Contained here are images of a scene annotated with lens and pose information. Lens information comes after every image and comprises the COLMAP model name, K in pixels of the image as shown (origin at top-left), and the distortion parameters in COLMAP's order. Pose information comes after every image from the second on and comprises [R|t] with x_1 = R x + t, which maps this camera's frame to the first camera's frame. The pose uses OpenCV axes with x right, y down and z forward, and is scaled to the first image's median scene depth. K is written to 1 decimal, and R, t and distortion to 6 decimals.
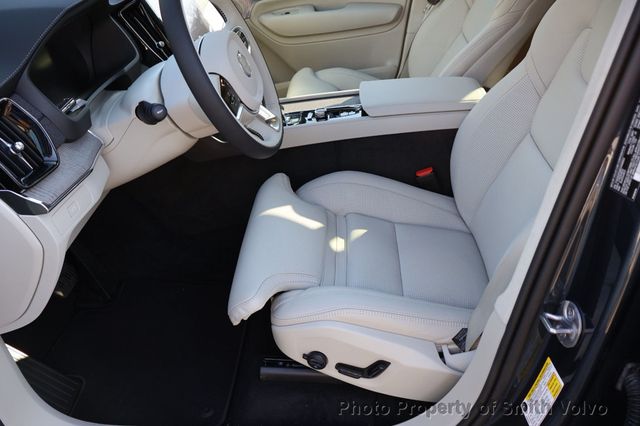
lens RADIAL K [[525.9, 0, 320.0], [0, 525.9, 213.0], [0, 0, 1]] dist [0.004595, 0.003557]
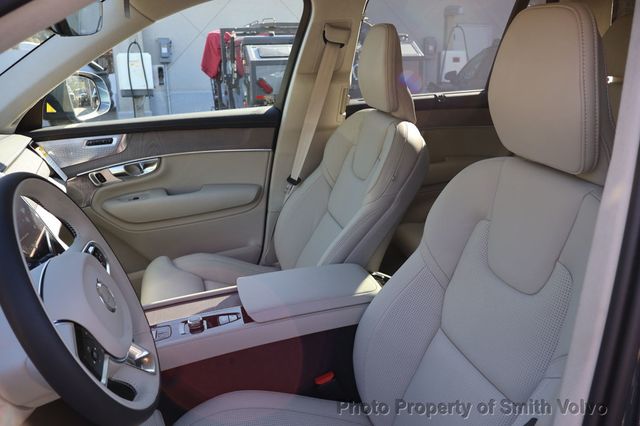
lens RADIAL K [[525.9, 0, 320.0], [0, 525.9, 213.0], [0, 0, 1]] dist [0.004595, 0.003557]
pose [[0.952055, -0.054928, 0.300955, -0.049267], [0.138653, 0.954385, -0.264432, -0.104797], [-0.272702, 0.293482, 0.916243, 0.135129]]
